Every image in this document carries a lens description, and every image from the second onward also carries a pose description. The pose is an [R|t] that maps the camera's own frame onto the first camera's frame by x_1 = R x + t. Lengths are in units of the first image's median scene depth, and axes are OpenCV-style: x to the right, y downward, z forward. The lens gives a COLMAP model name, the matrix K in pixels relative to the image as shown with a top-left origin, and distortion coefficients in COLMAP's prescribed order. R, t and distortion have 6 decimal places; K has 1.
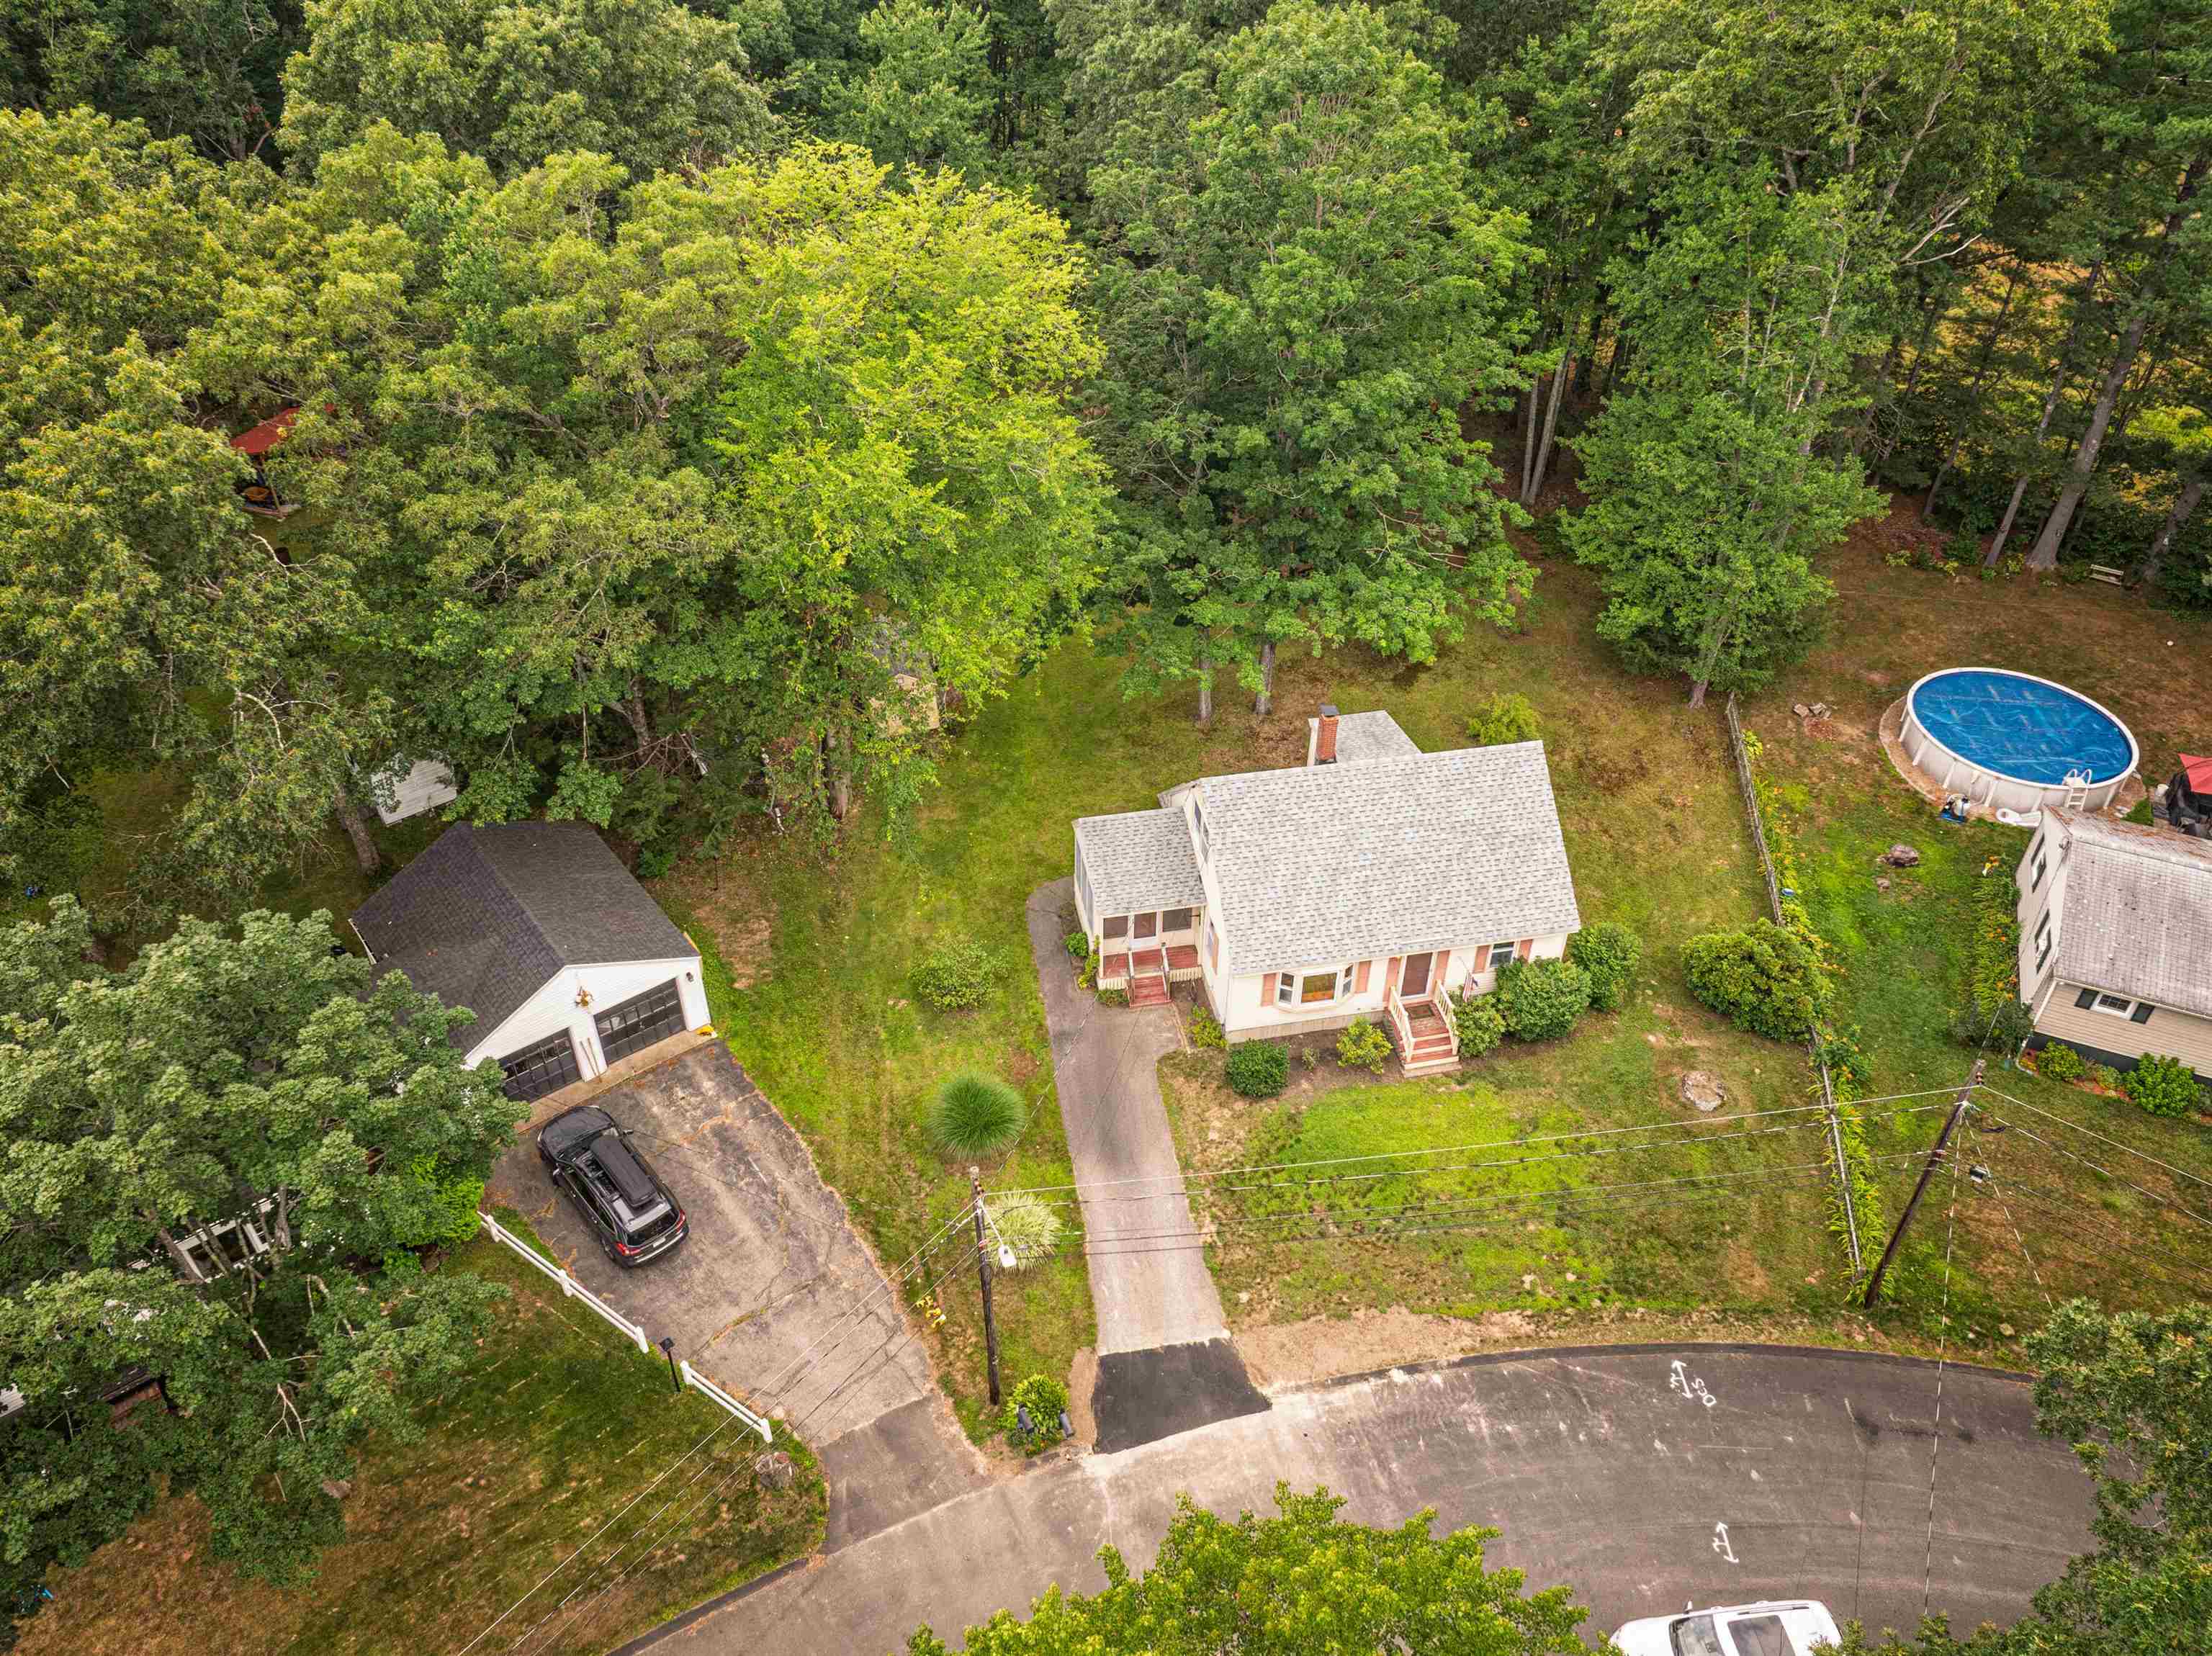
lens RADIAL K [[1579.1, 0, 1099.9], [0, 1579.1, 809.8], [0, 0, 1]] dist [-0.035095, 0.005321]
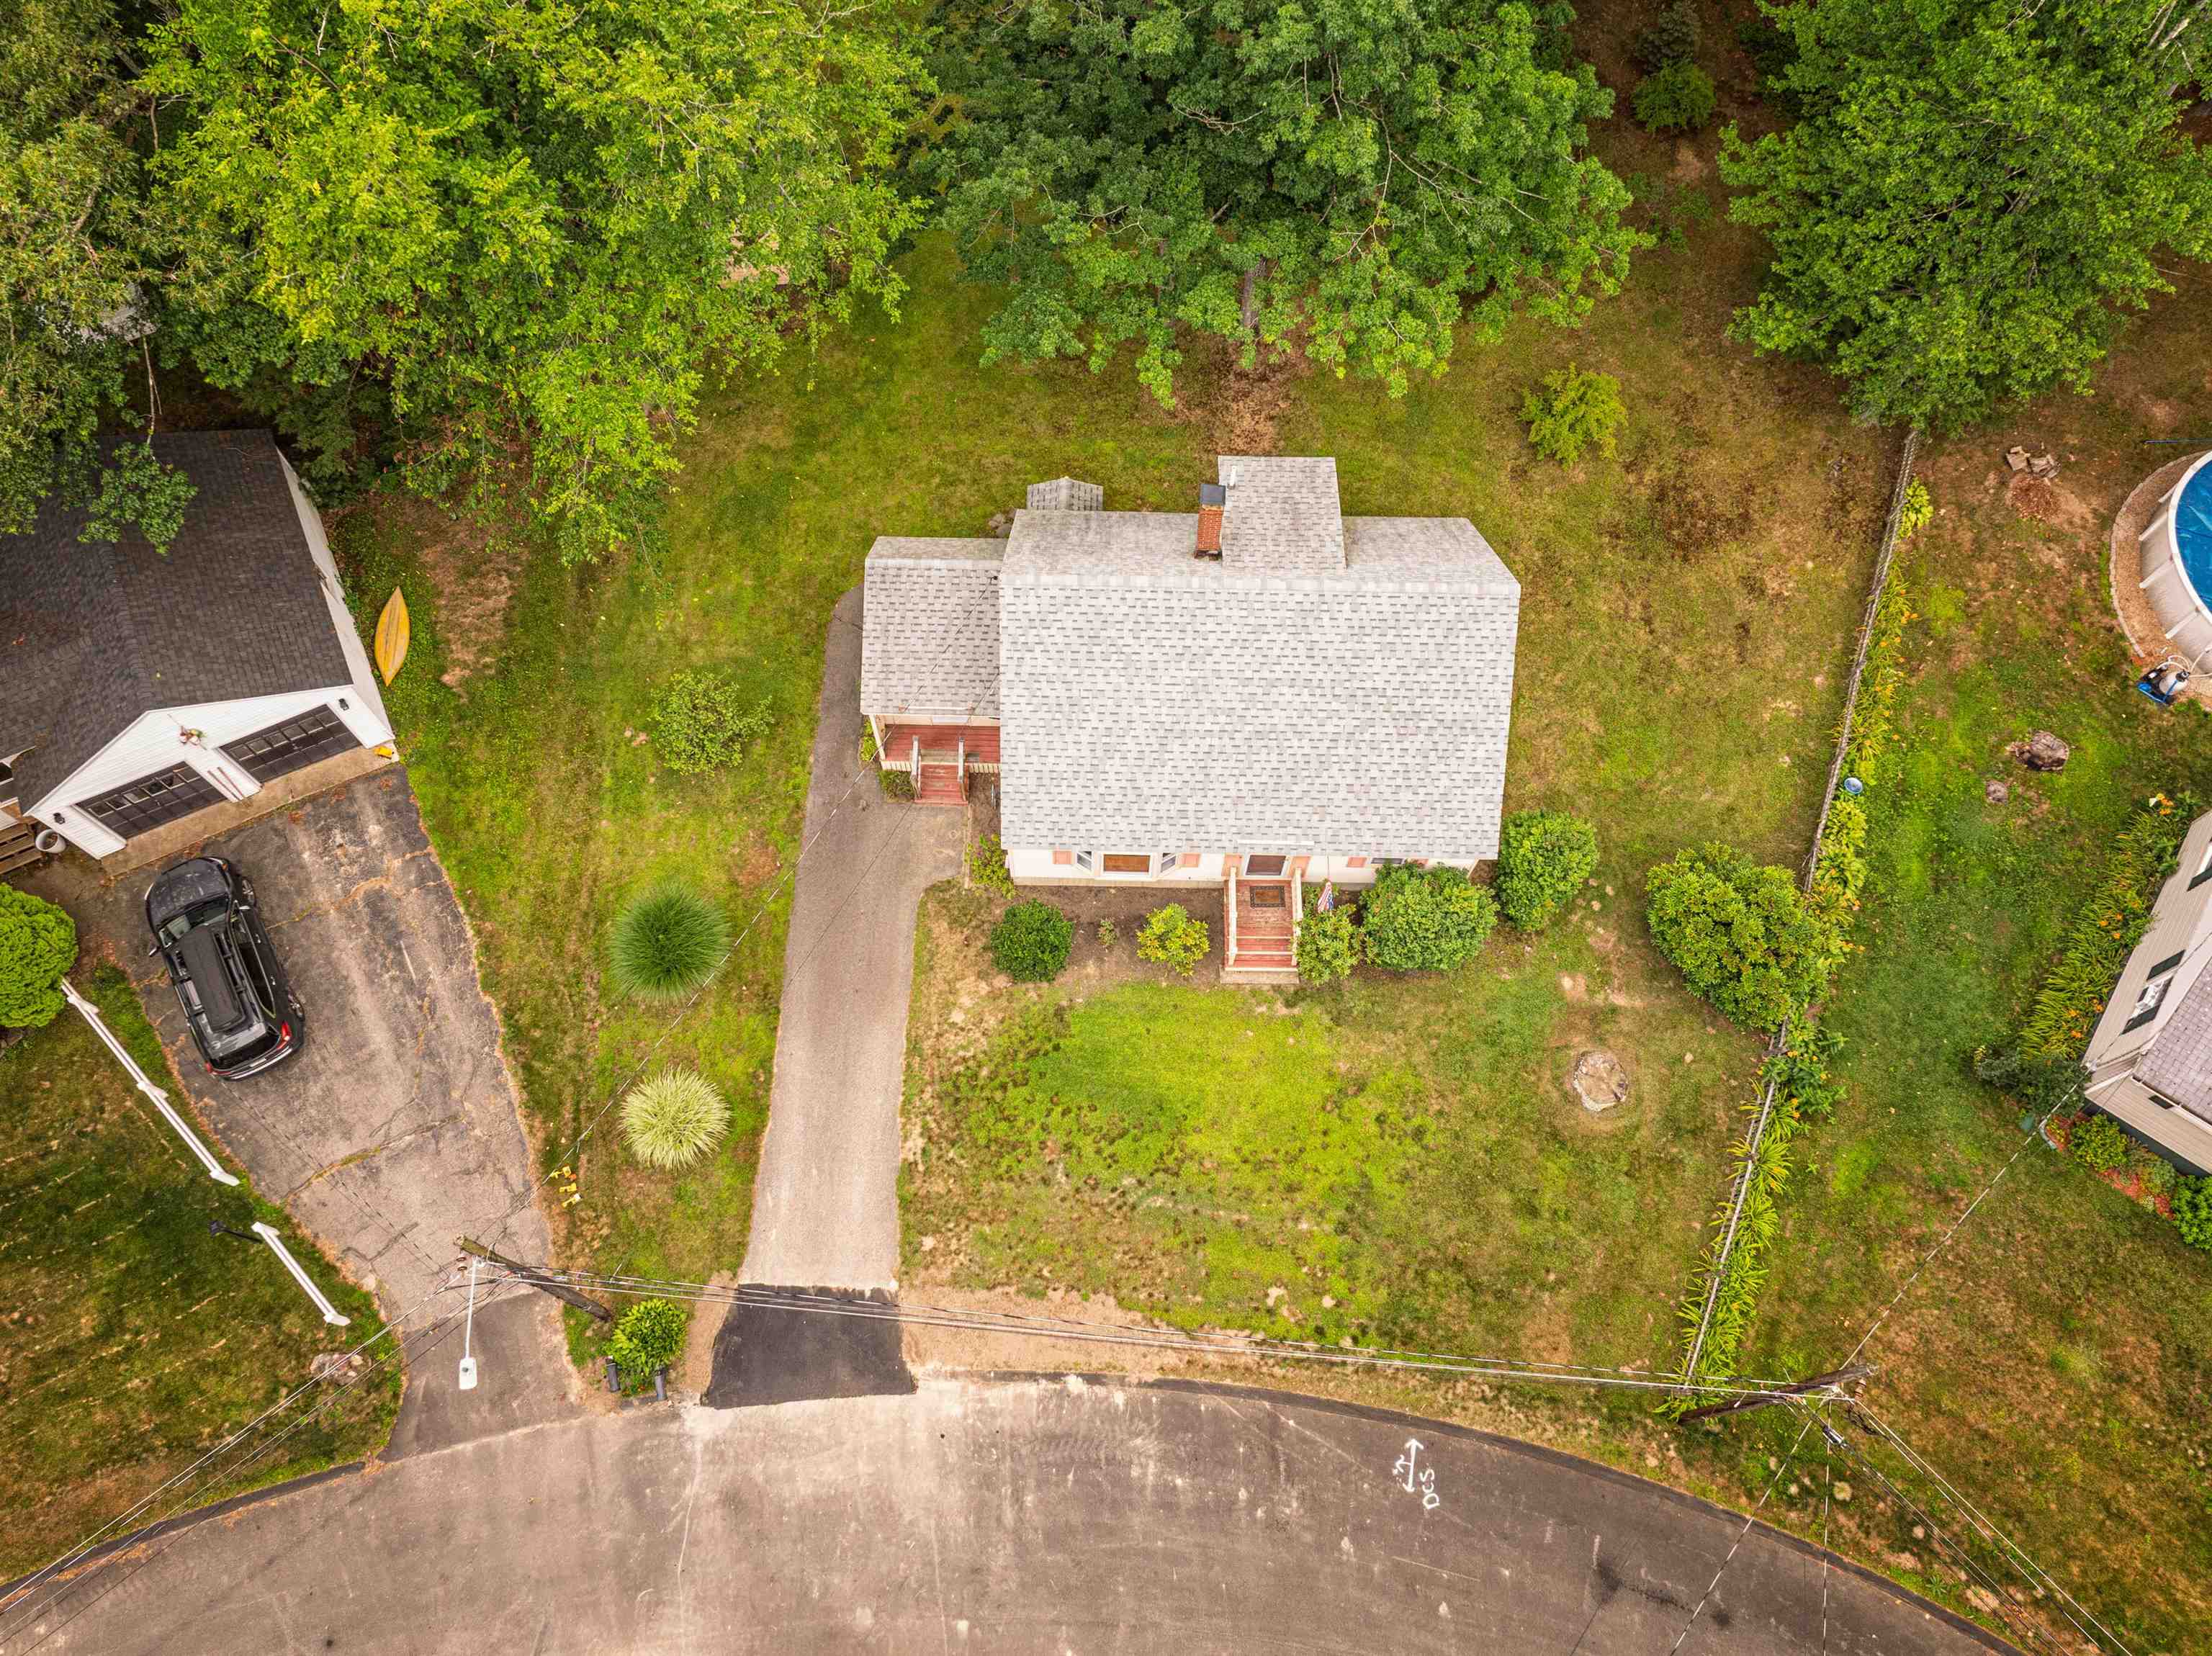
lens RADIAL K [[1579.1, 0, 1099.9], [0, 1579.1, 809.8], [0, 0, 1]] dist [-0.035095, 0.005321]
pose [[0.977587, 0.191249, -0.088020, 0.205152], [-0.127619, 0.870827, 0.474736, -0.291163], [0.167443, -0.452863, 0.875716, 0.379248]]
